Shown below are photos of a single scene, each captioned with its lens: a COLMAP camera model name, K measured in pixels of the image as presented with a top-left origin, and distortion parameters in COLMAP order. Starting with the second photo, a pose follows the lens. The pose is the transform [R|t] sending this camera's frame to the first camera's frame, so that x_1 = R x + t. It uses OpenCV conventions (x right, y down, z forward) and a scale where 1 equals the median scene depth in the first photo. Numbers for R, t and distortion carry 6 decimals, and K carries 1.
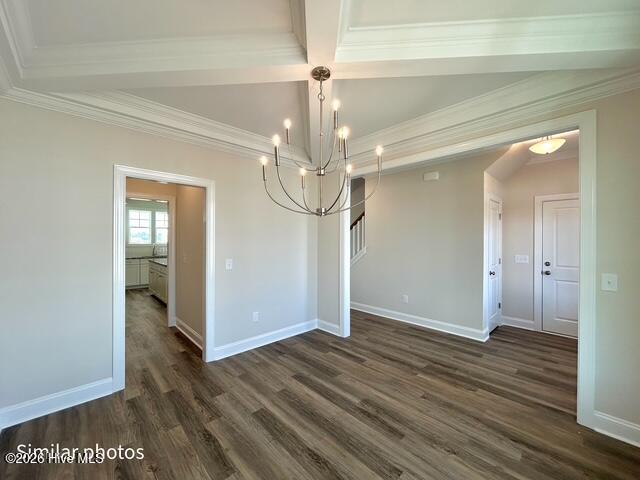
lens RADIAL K [[257.2, 0, 320.0], [0, 257.2, 240.0], [0, 0, 1]] dist [-0.000941, 0.000154]
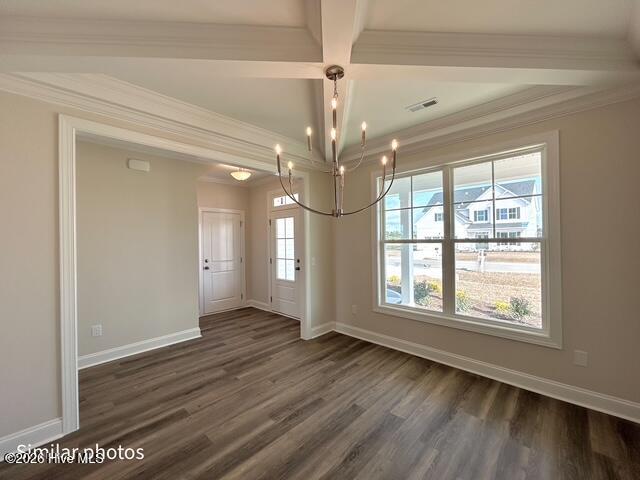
lens RADIAL K [[263.6, 0, 320.0], [0, 263.6, 240.0], [0, 0, 1]] dist [0.000039, 0.000101]
pose [[-0.048391, -0.000704, 0.998828, -0.619394], [0.015513, 0.999879, 0.001456, -0.004783], [-0.998708, 0.015566, -0.048374, 0.687780]]
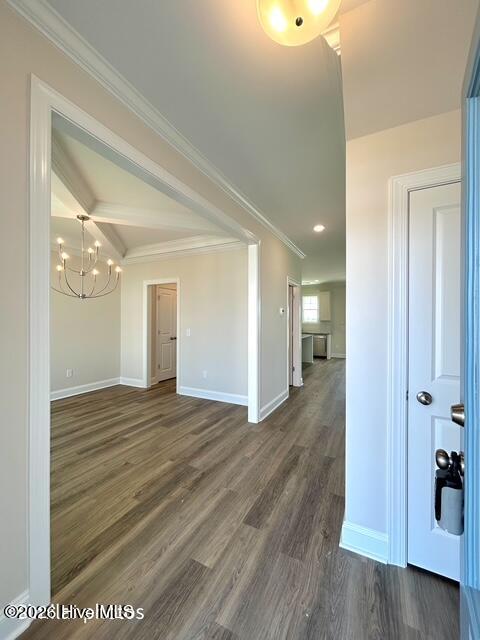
lens RADIAL K [[257.2, 0, 240.0], [0, 257.2, 320.0], [0, 0, 1]] dist [-0.000941, 0.000154]
pose [[0.328494, -0.004331, -0.944496, 1.238713], [-0.003620, 0.999976, -0.005844, 0.035630], [0.944499, 0.005339, 0.328470, 0.884396]]
